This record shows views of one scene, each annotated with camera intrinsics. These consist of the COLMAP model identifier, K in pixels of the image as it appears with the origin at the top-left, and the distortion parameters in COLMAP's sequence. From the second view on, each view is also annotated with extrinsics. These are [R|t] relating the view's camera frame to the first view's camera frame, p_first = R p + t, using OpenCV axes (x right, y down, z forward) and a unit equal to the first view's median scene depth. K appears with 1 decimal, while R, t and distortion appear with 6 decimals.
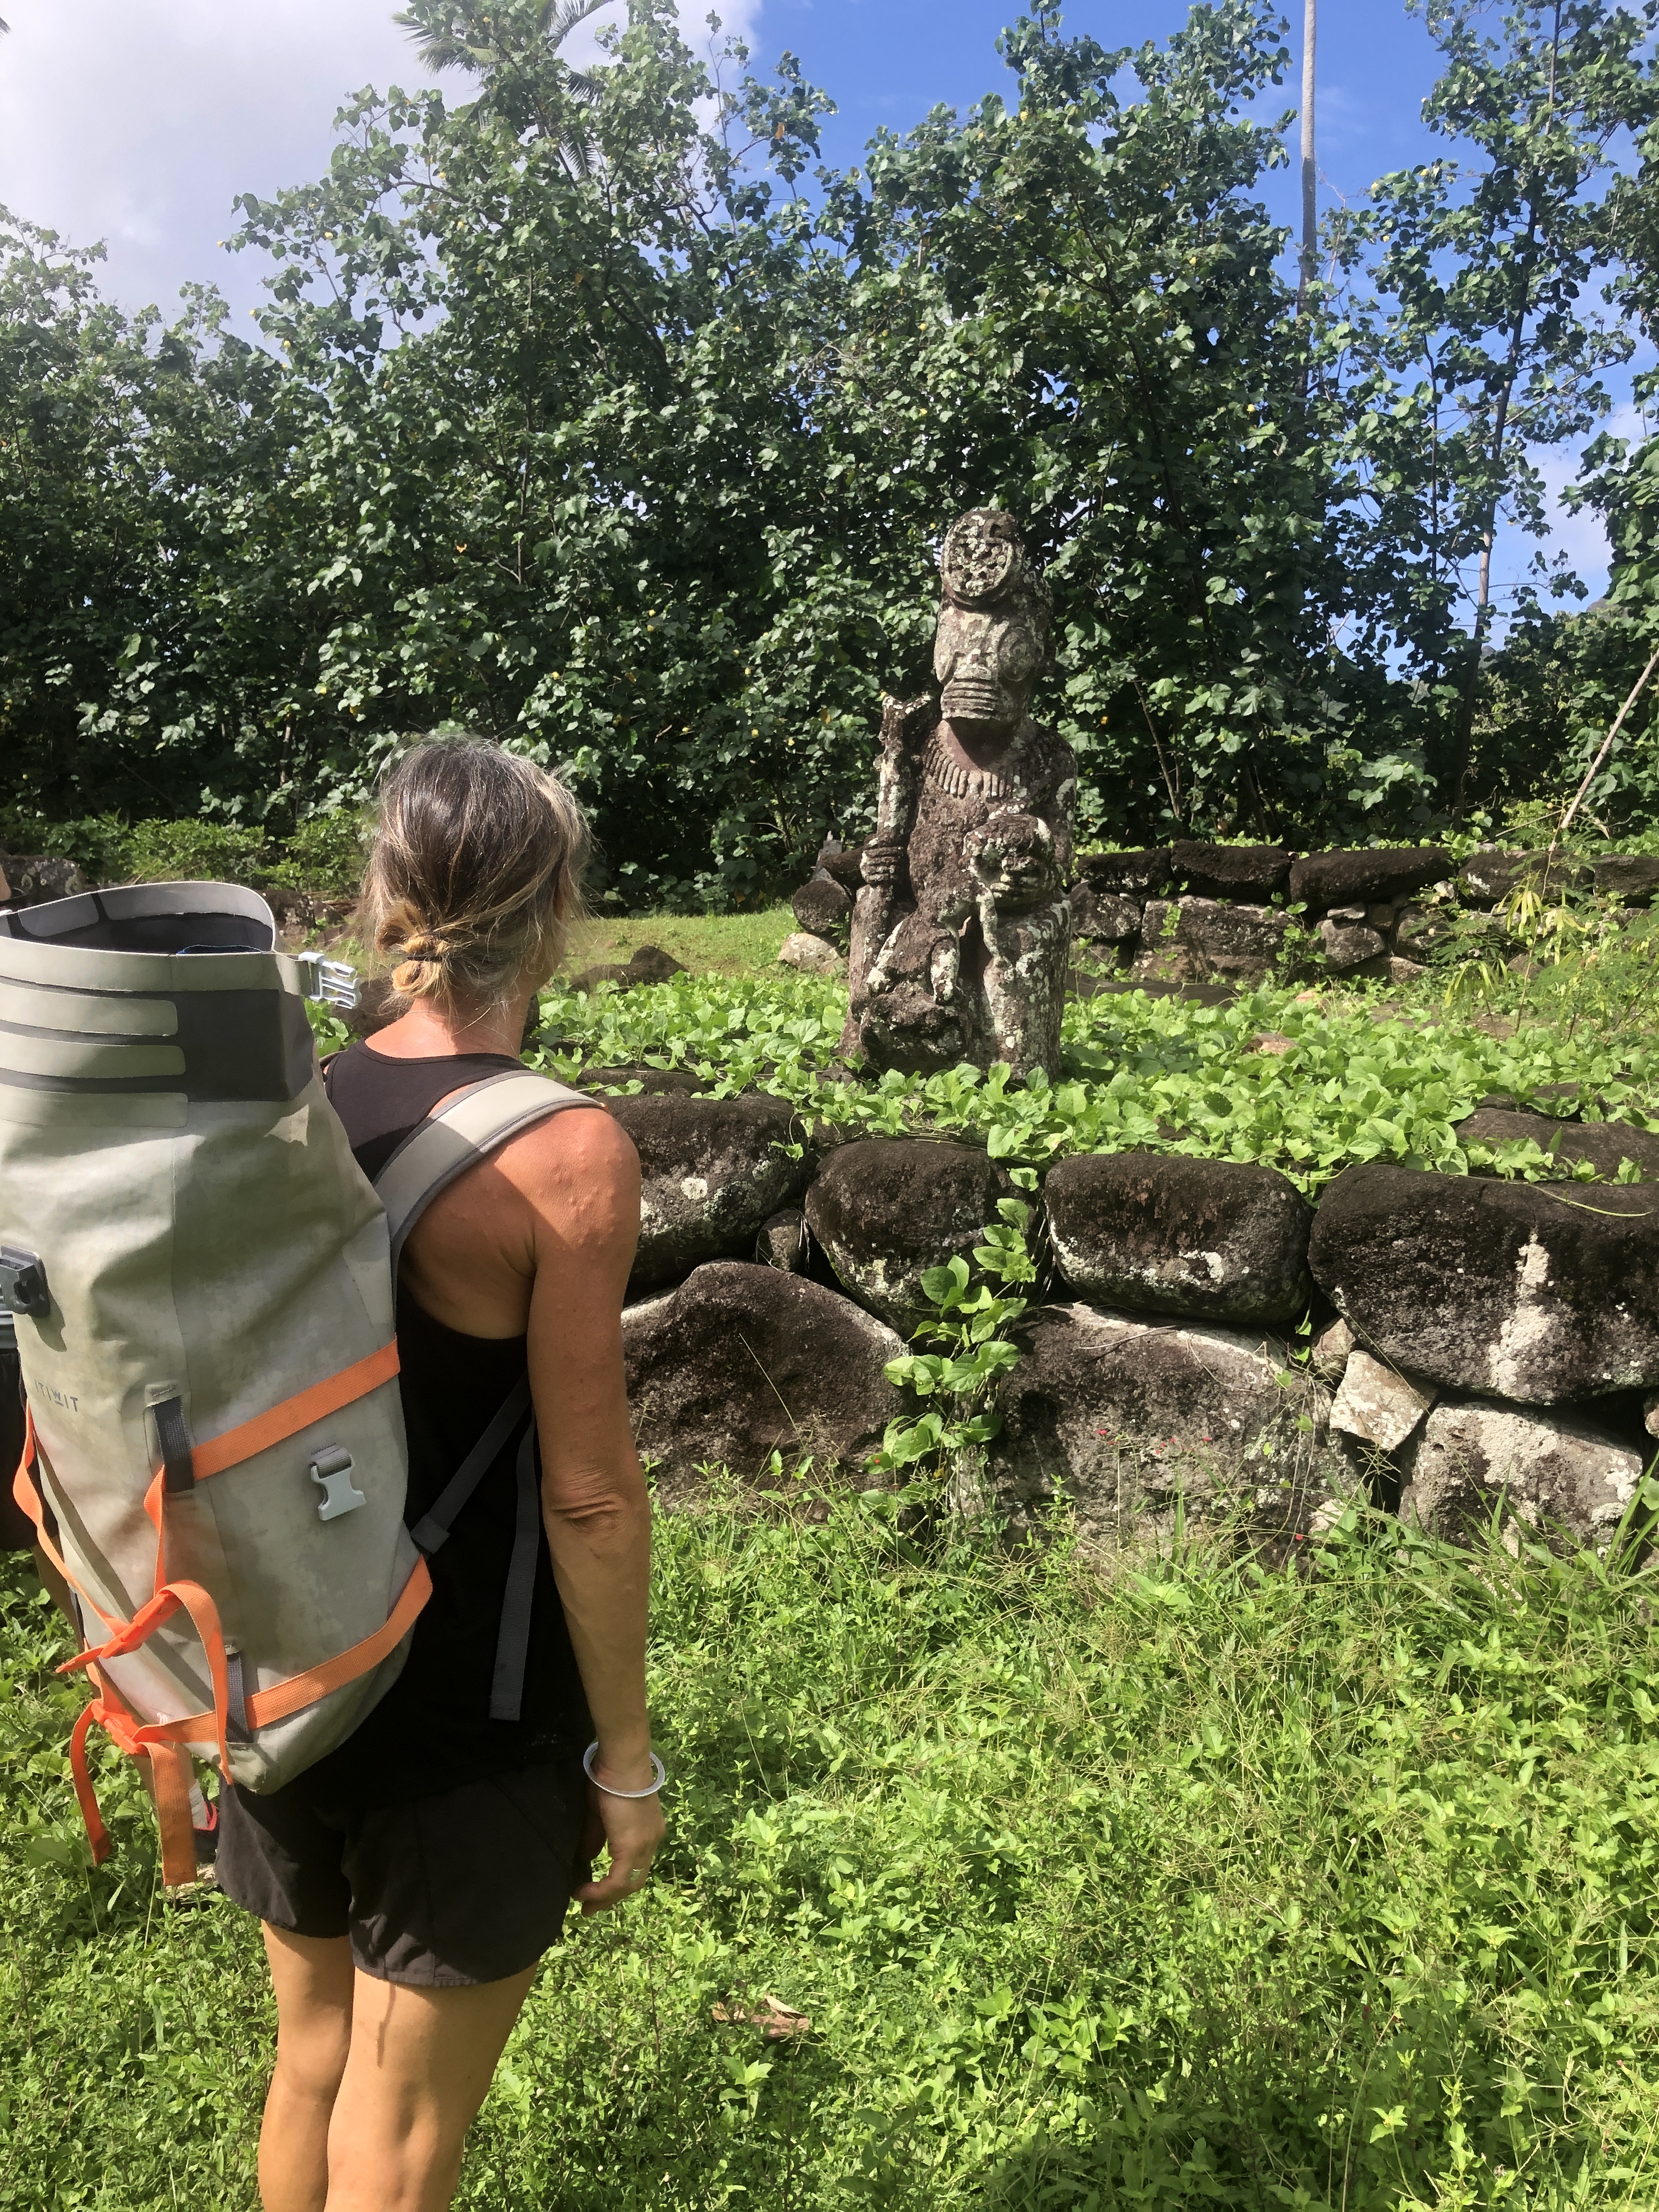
lens RADIAL K [[1823.9, 0, 829.7], [0, 1823.9, 1111.9], [0, 0, 1]] dist [0.053140, -0.063724]
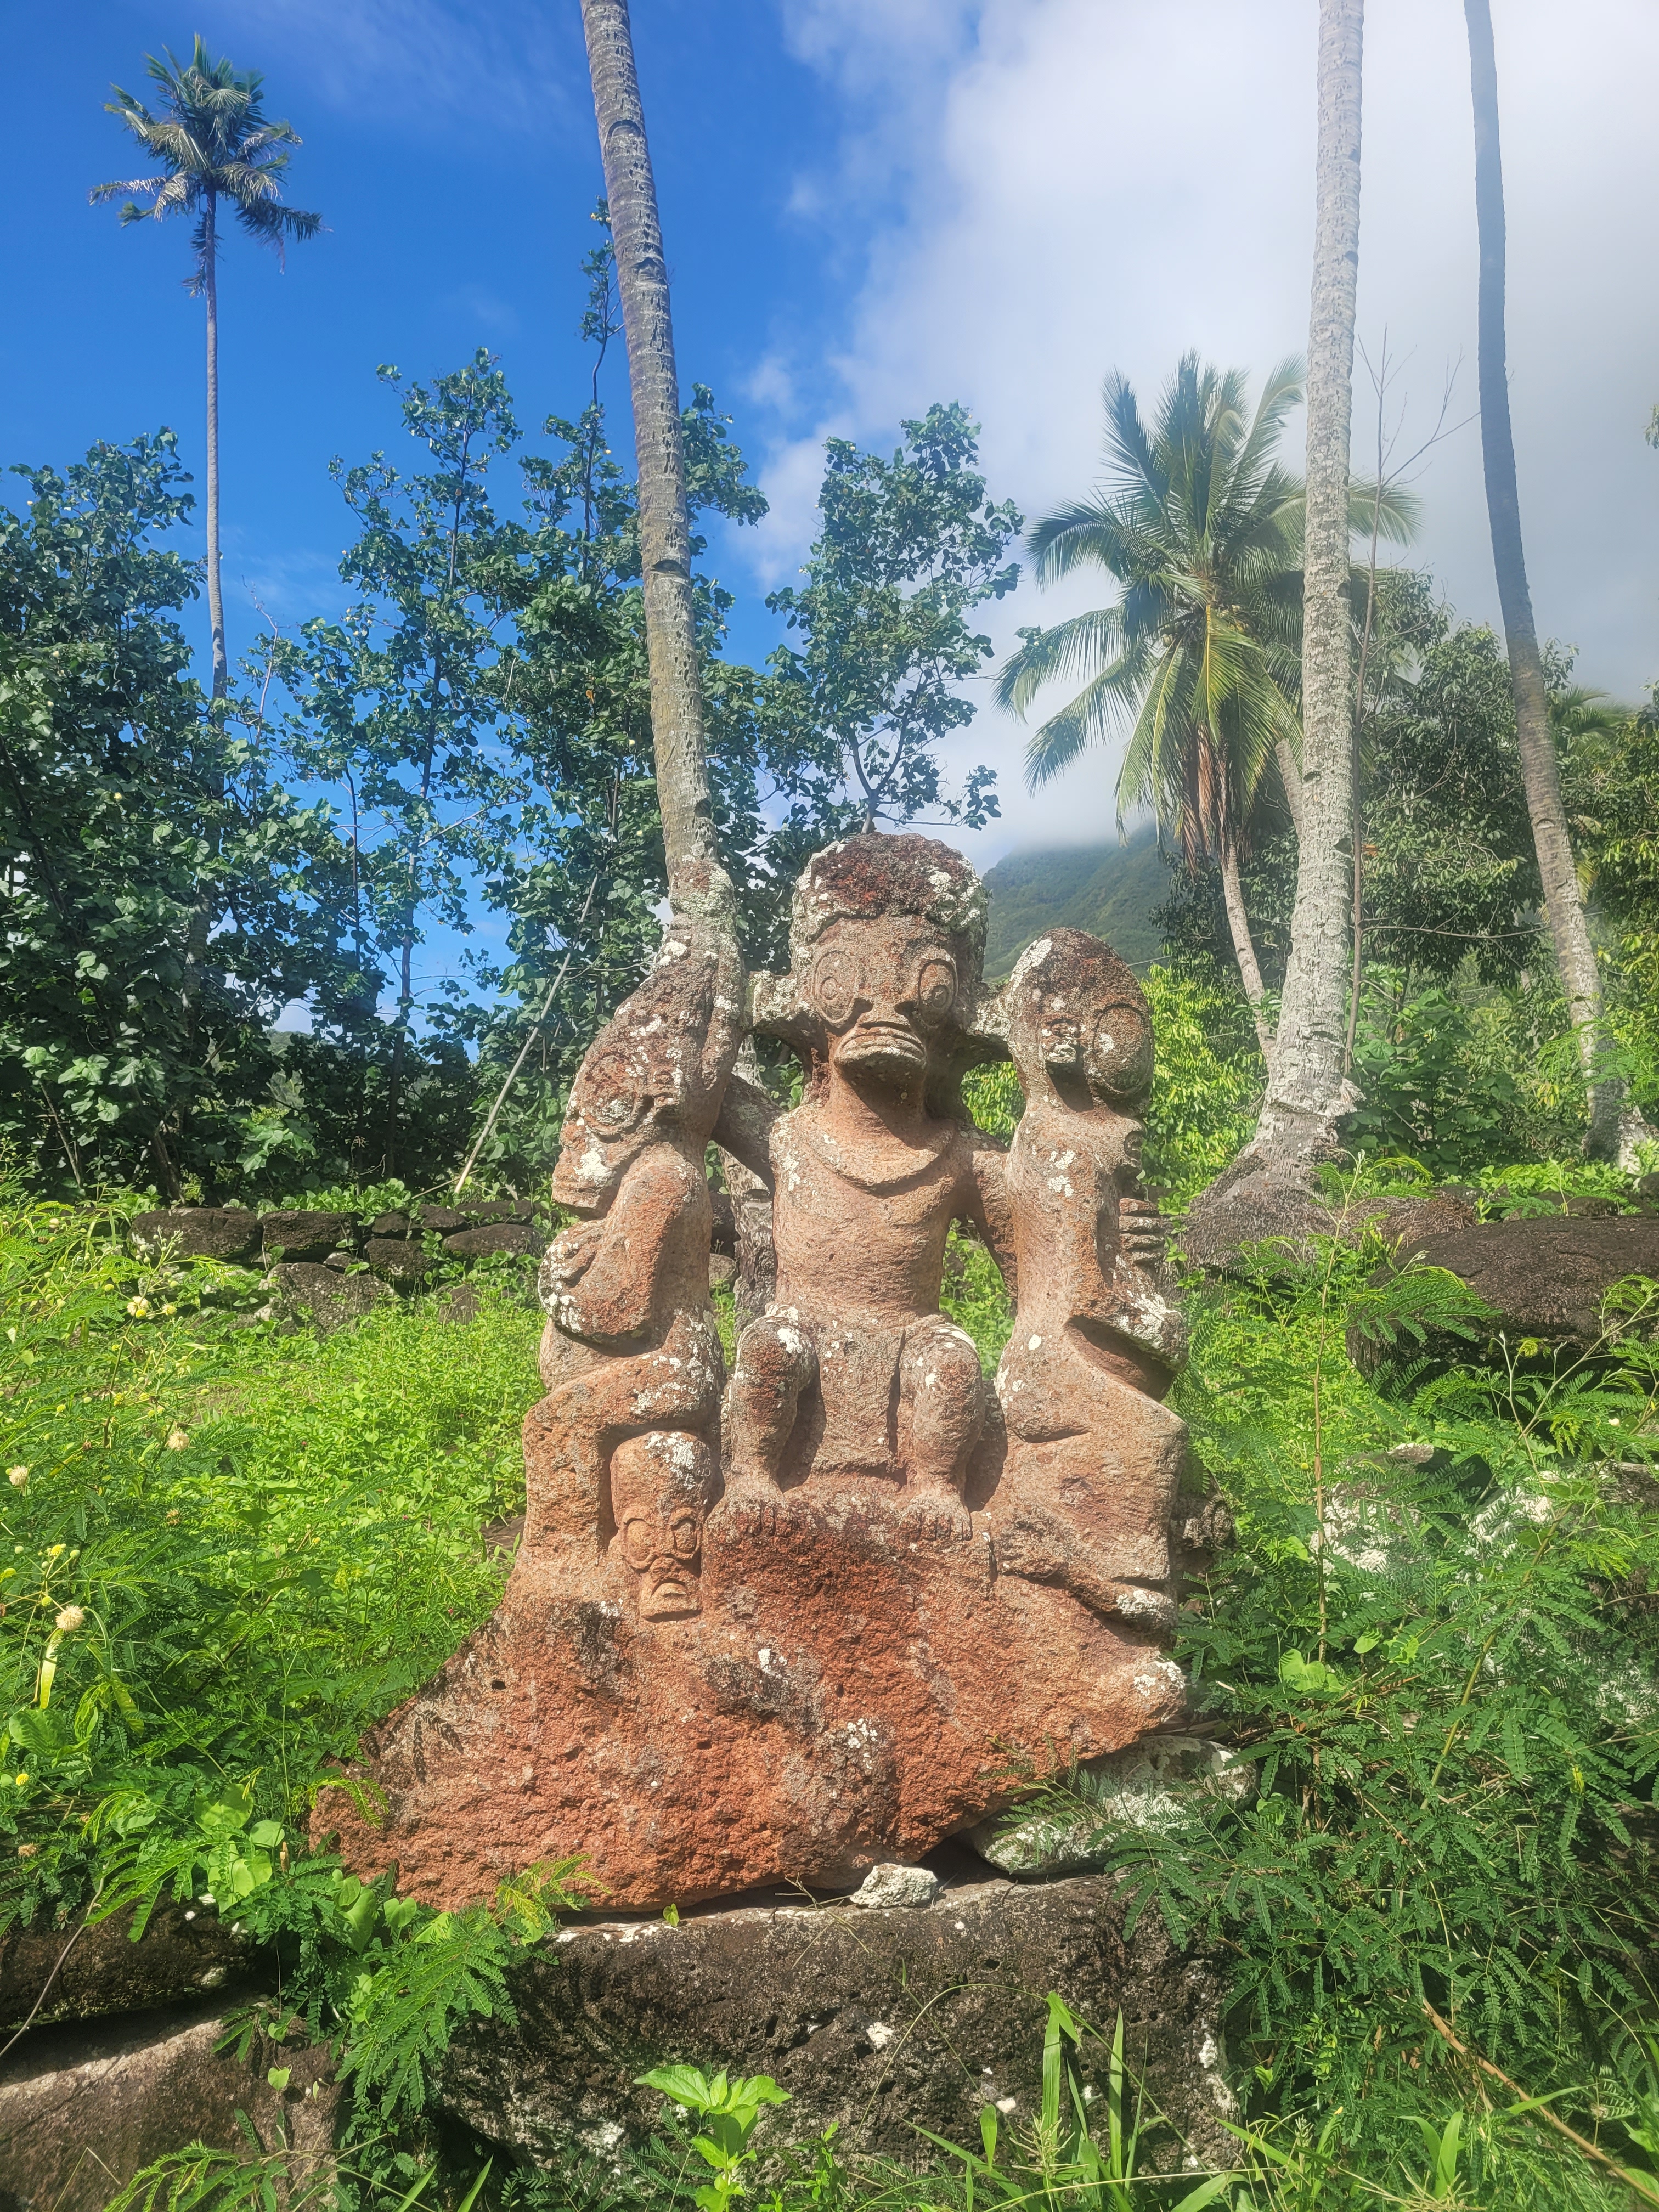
lens RADIAL K [[1703.8, 0, 818.4], [0, 1703.8, 1110.9], [0, 0, 1]] dist [0.043604, 0.015404]
pose [[0.876342, 0.005172, 0.481662, 0.475305], [0.093873, 0.978936, -0.181305, 0.003954], [-0.472454, 0.204100, 0.857397, 0.120385]]
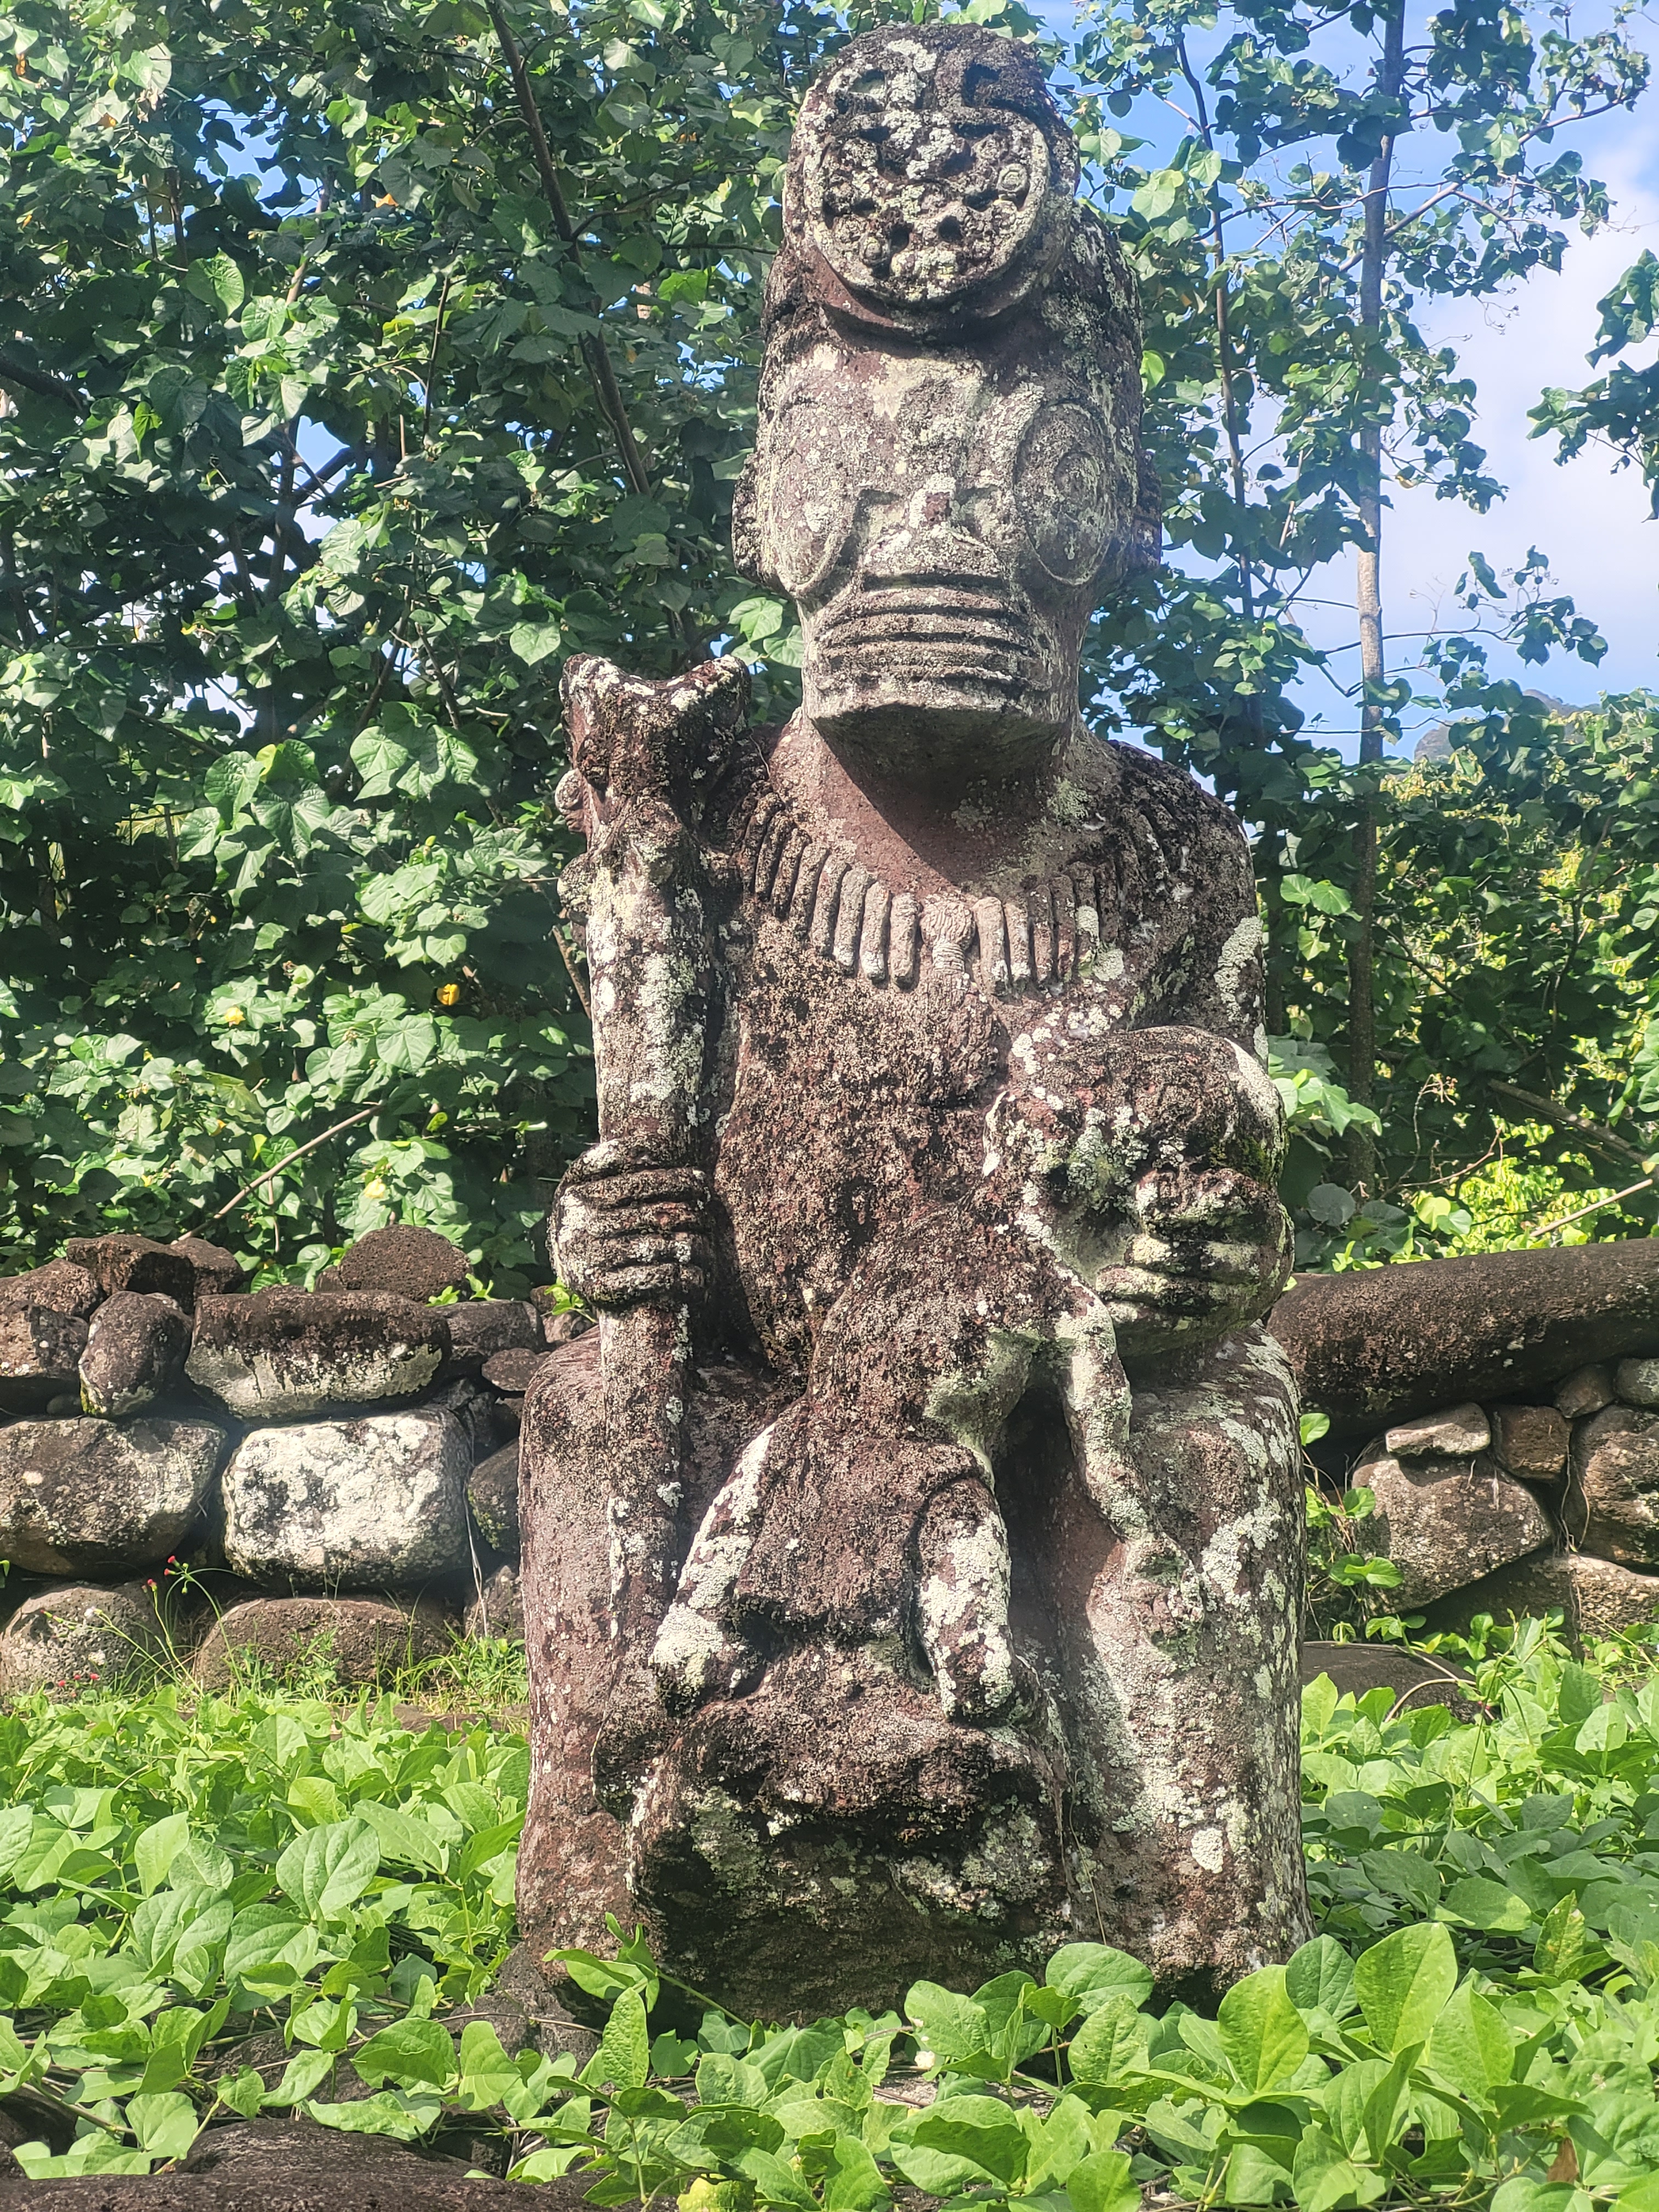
lens RADIAL K [[4932.4, 0, 820.4], [0, 4932.4, 1085.3], [0, 0, 1]] dist [-0.054168, 0.000000]
pose [[0.966423, -0.033119, 0.254812, -0.135823], [0.083684, 0.978162, -0.190252, -0.014230], [-0.242946, 0.205188, 0.948090, 0.289264]]
